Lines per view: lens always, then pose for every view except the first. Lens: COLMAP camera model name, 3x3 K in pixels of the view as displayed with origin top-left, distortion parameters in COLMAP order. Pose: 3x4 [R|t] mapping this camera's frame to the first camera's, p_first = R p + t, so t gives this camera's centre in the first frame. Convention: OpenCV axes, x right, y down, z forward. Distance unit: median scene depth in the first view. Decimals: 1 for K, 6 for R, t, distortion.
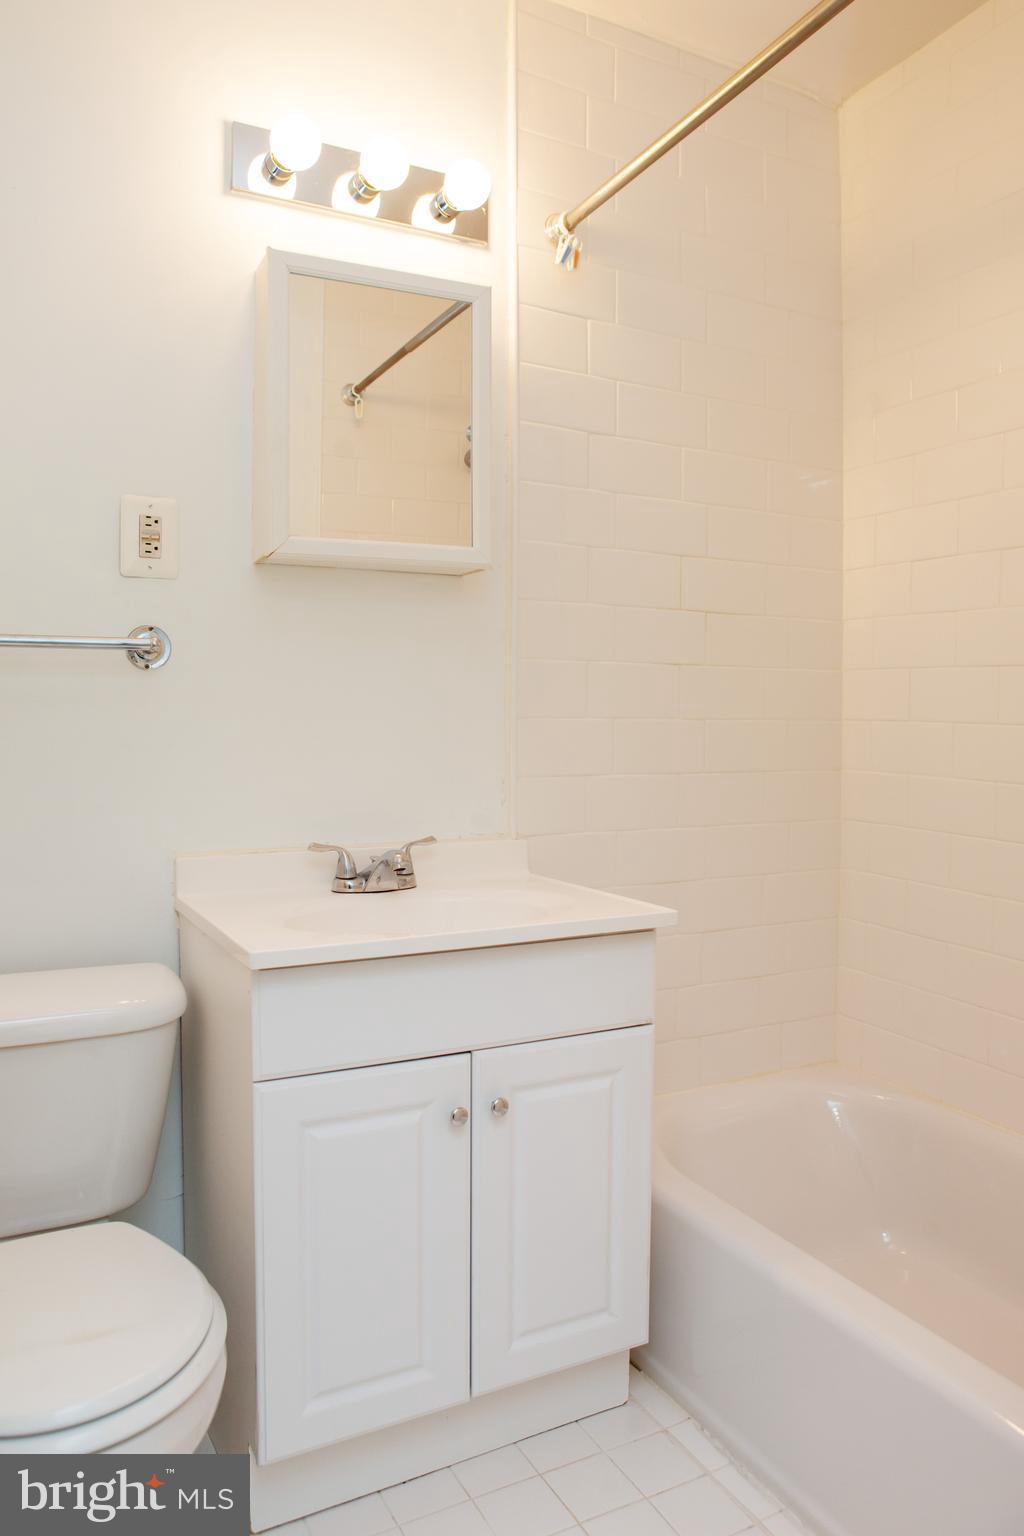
lens RADIAL K [[1094.6, 0, 504.8], [0, 1094.6, 759.8], [0, 0, 1]] dist [-0.119104, 0.089046]
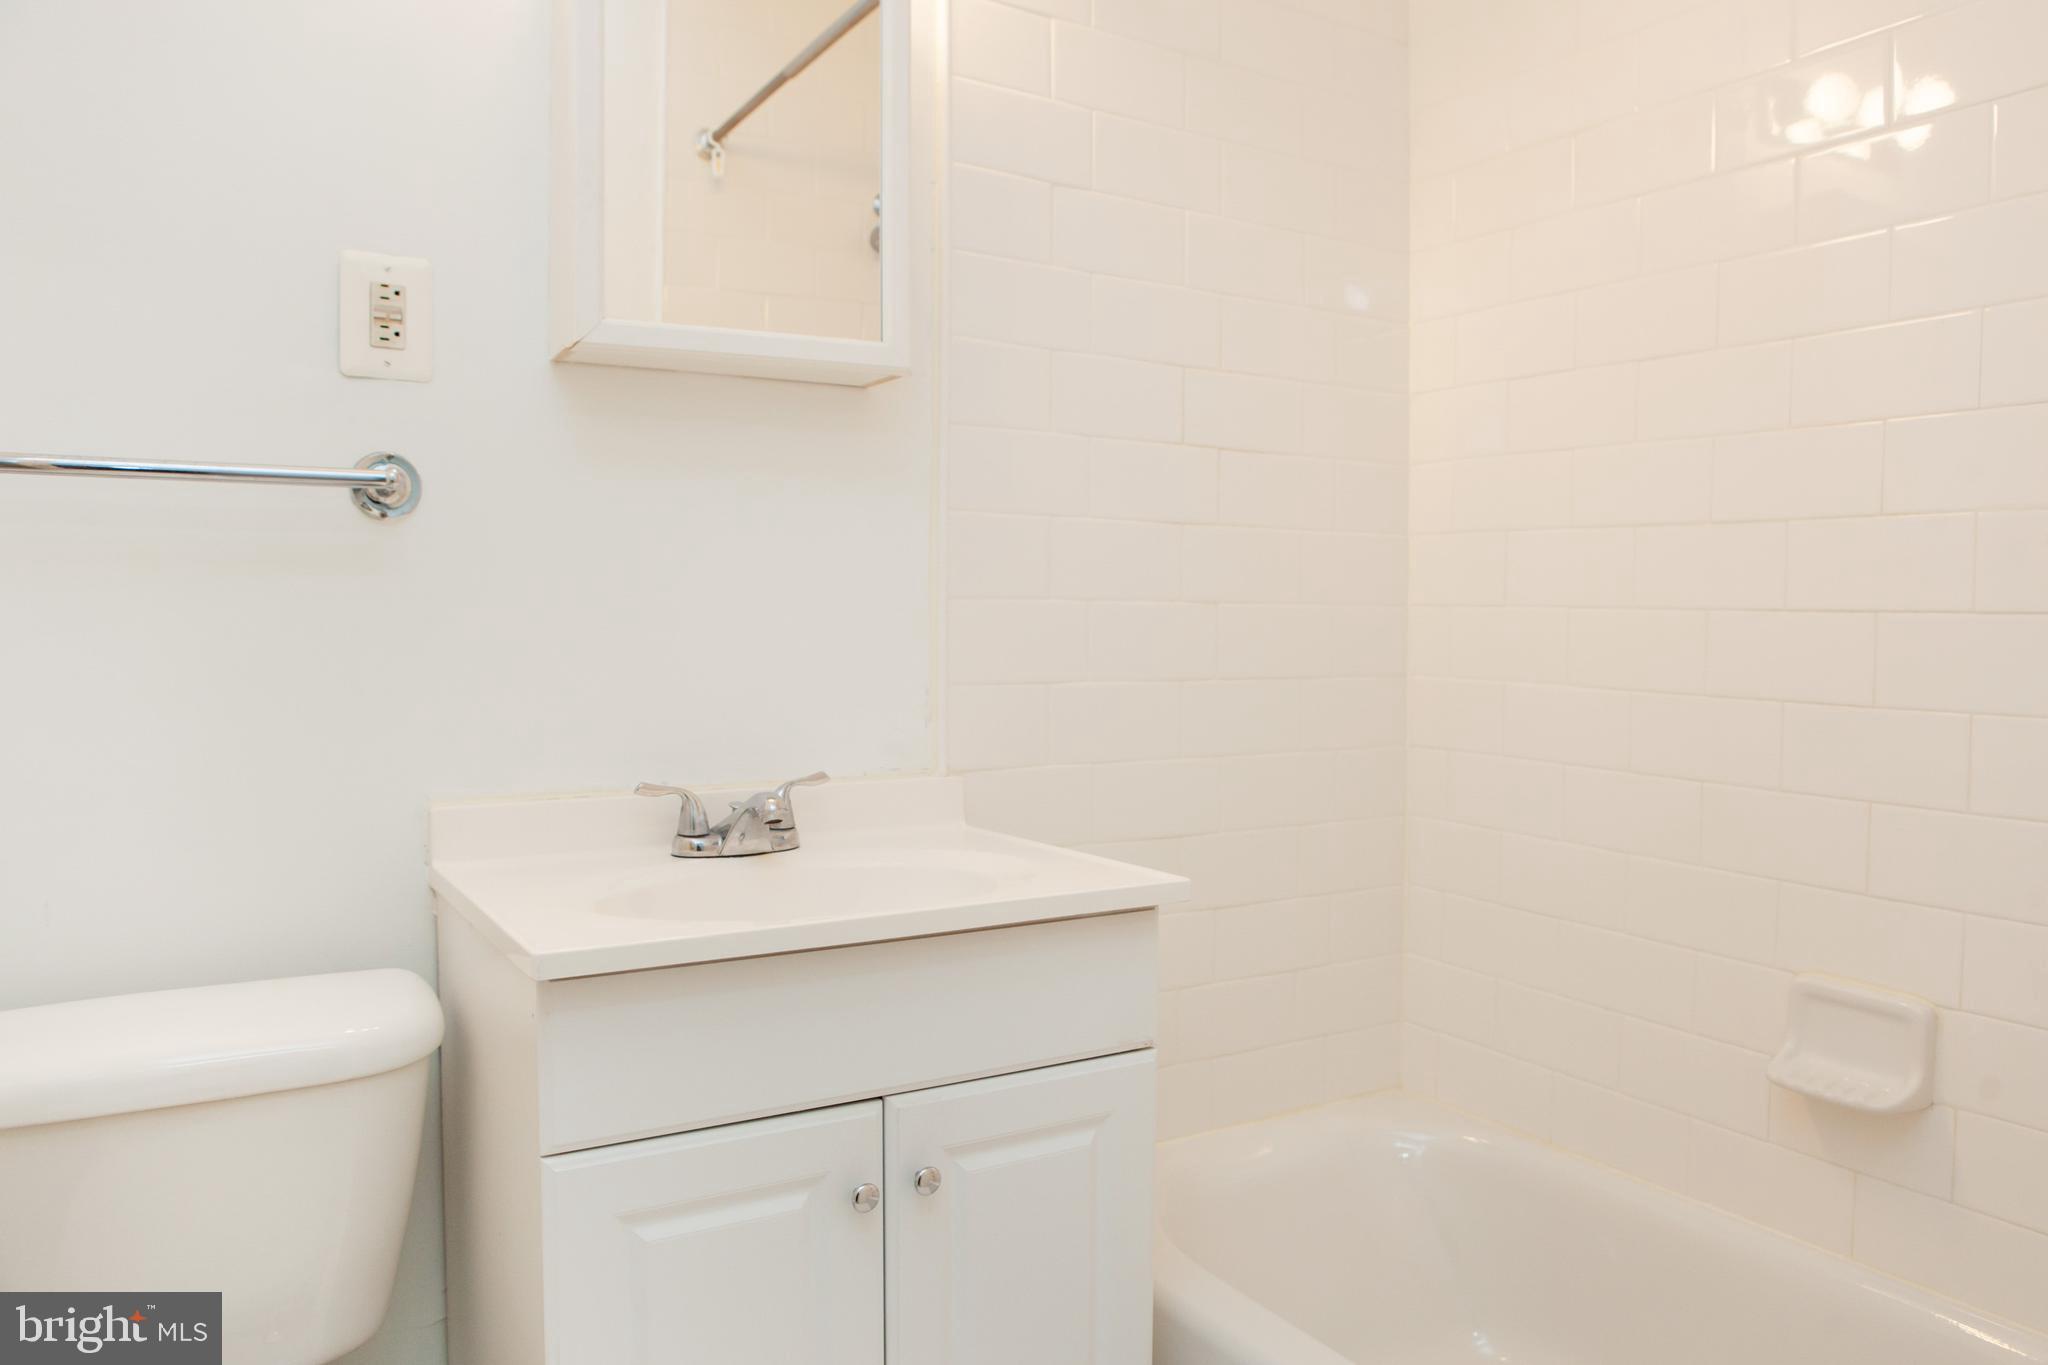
lens RADIAL K [[1454.7, 0, 1042.5], [0, 1454.7, 683.3], [0, 0, 1]] dist [-0.112415, 0.089821]
pose [[0.996759, -0.003532, 0.080370, -0.003442], [0.003174, 0.999984, 0.004577, 0.012363], [-0.080385, -0.004307, 0.996755, 0.105906]]
